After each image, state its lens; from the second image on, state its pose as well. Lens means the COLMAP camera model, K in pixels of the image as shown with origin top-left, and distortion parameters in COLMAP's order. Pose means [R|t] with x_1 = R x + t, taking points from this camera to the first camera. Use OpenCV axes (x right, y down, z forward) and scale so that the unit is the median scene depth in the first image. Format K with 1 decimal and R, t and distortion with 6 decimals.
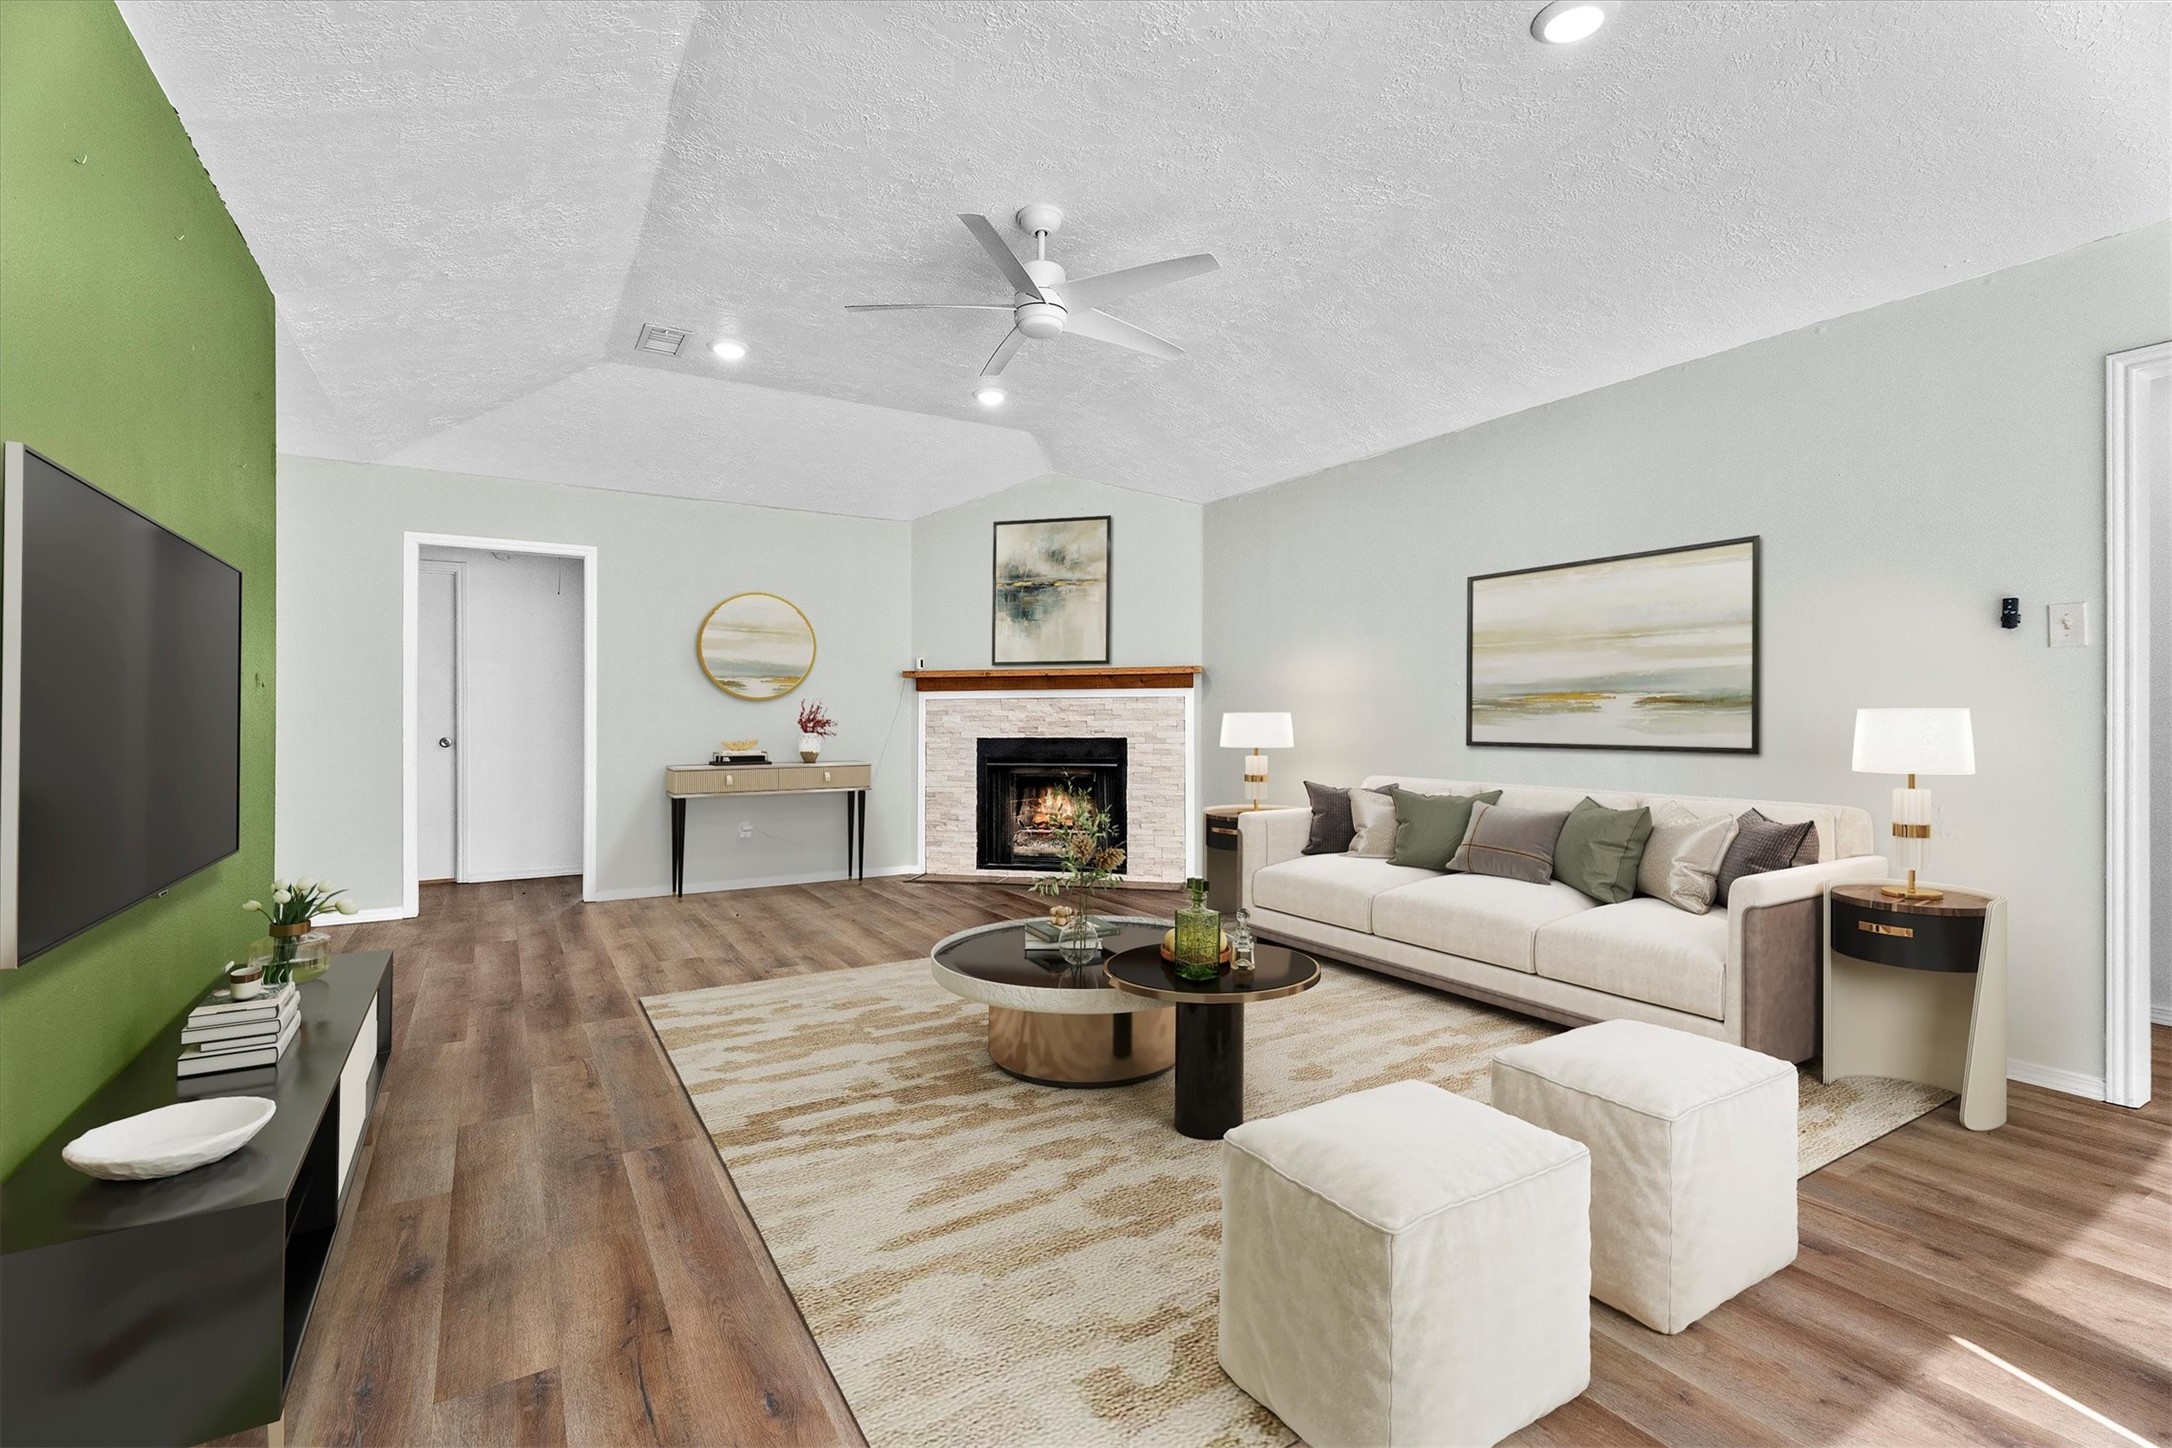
lens RADIAL K [[959.8, 0, 1087.9], [0, 959.8, 717.8], [0, 0, 1]] dist [0.000508, -0.000447]
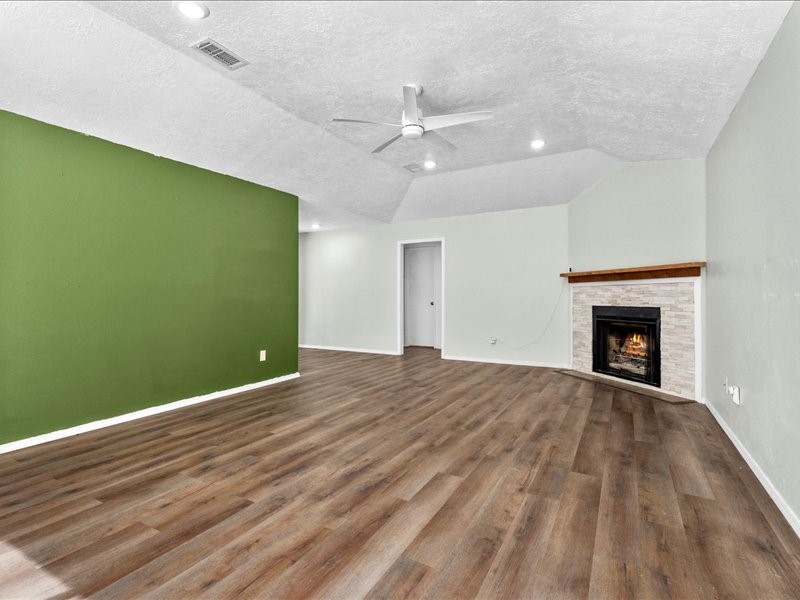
lens RADIAL K [[402.1, 0, 400.1], [0, 402.1, 295.3], [0, 0, 1]] dist [-0.001554, 0.000250]
pose [[0.488283, -0.001493, -0.872684, 0.427357], [0.002786, 0.999996, -0.000152, -0.001452], [0.872681, -0.002357, 0.488285, 0.250661]]
